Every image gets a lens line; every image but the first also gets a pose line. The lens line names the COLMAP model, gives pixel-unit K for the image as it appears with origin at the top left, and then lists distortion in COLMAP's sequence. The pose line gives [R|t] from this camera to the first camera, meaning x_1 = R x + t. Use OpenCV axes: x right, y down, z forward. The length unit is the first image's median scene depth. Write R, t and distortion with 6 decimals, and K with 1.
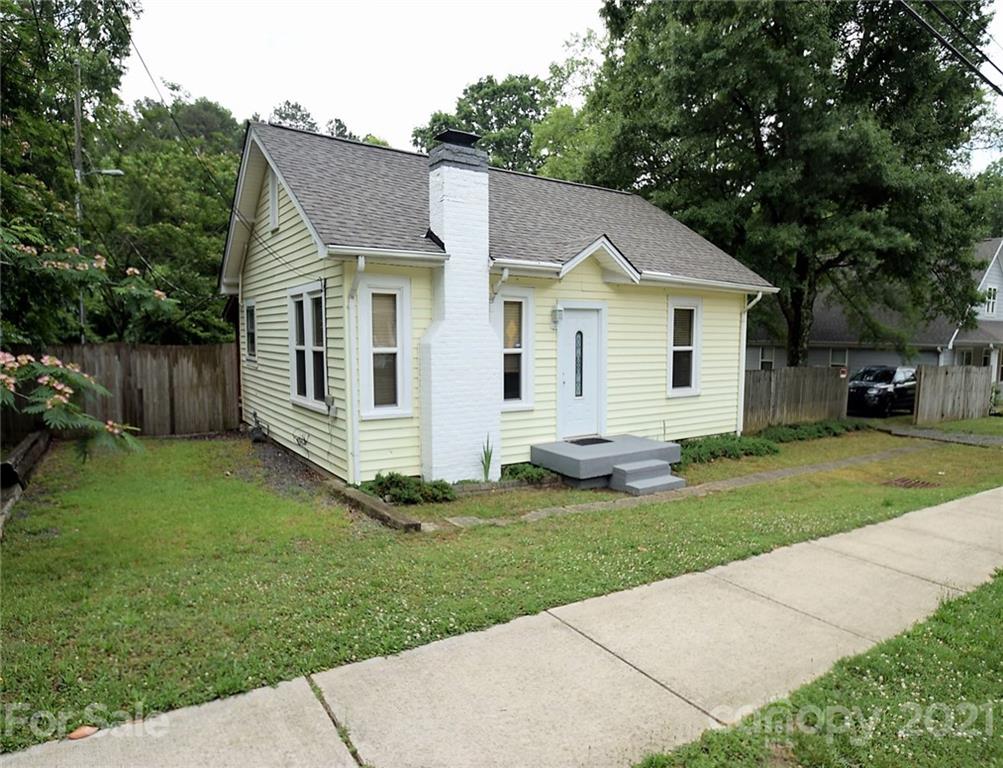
lens RADIAL K [[581.9, 0, 501.5], [0, 581.9, 384.0], [0, 0, 1]] dist [-0.020523, -0.000627]
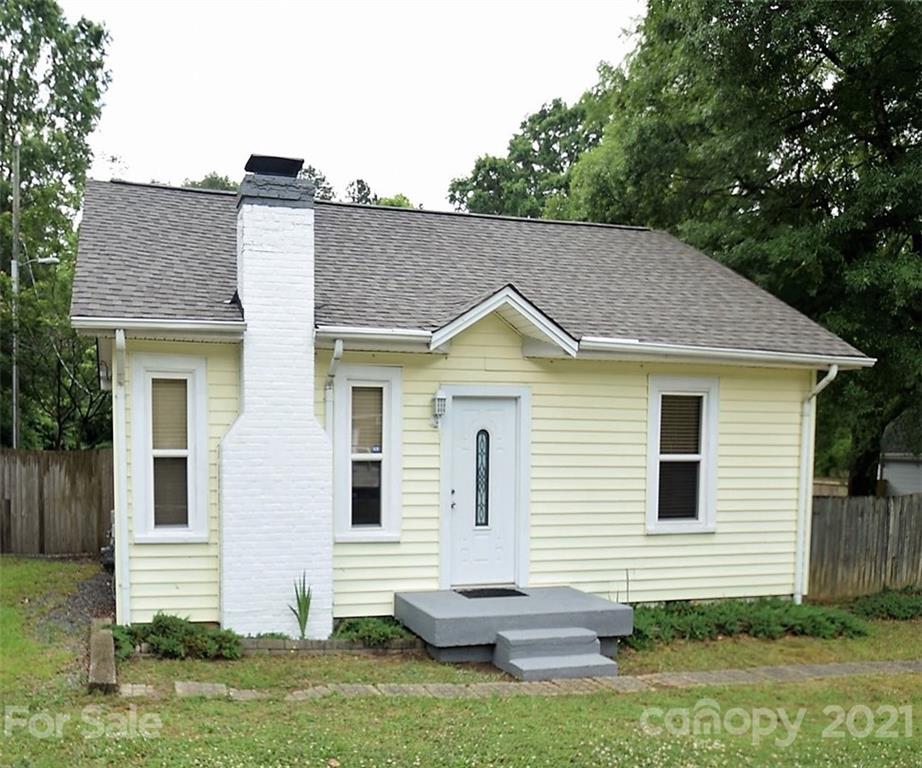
lens RADIAL K [[730.7, 0, 460.6], [0, 730.7, 496.9], [0, 0, 1]] dist [-0.010291, -0.003401]
pose [[0.943321, 0.022077, -0.331146, 0.384142], [-0.030492, 0.999330, -0.020237, 0.005728], [0.330477, 0.029187, 0.943362, 0.182038]]
